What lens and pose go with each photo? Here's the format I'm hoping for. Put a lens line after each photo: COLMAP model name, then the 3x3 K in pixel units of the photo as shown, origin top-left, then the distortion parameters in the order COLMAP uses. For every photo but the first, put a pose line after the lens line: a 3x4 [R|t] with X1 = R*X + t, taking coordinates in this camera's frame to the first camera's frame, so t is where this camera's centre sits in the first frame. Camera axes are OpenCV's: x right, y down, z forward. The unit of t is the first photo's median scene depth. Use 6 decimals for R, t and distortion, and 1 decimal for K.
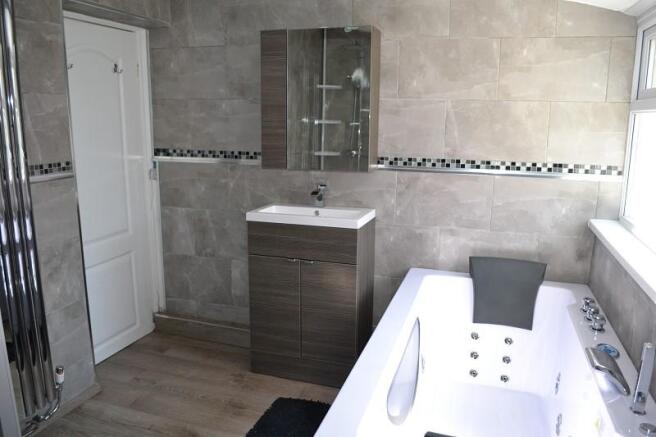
lens RADIAL K [[527.3, 0, 327.0], [0, 527.3, 219.9], [0, 0, 1]] dist [-0.055923, -0.007849]
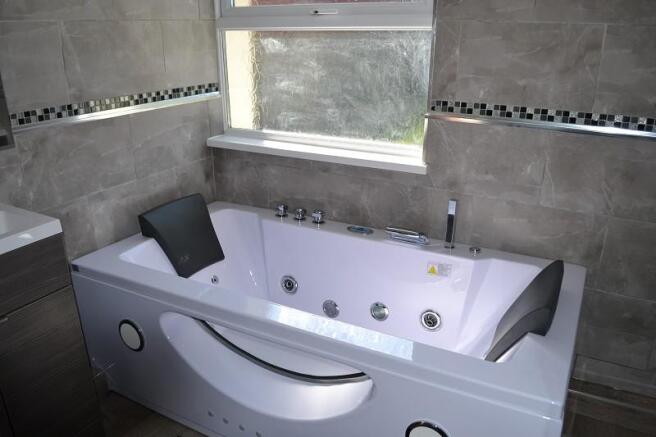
lens RADIAL K [[527.3, 0, 327.6], [0, 527.3, 219.3], [0, 0, 1]] dist [-0.055923, -0.007849]
pose [[0.203290, -0.349583, 0.914585, -0.430495], [0.204995, 0.928584, 0.309368, -0.120839], [-0.957419, 0.124593, 0.260435, 0.505984]]
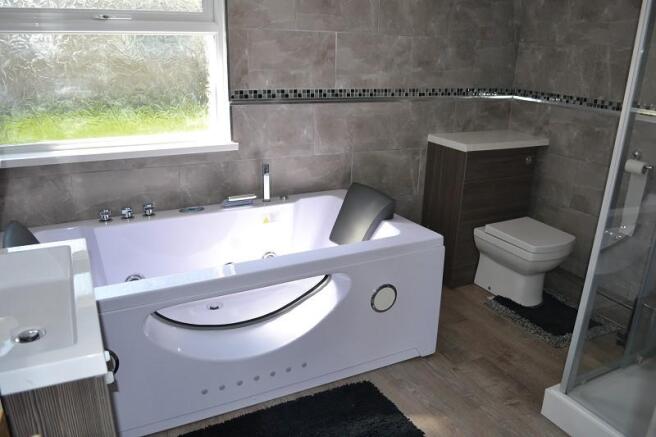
lens RADIAL K [[527.3, 0, 328.1], [0, 527.3, 219.7], [0, 0, 1]] dist [-0.055923, -0.007849]
pose [[-0.694293, -0.264420, 0.669357, -0.469614], [0.113862, 0.877989, 0.464941, -0.229070], [-0.710628, 0.399020, -0.579475, 1.039361]]
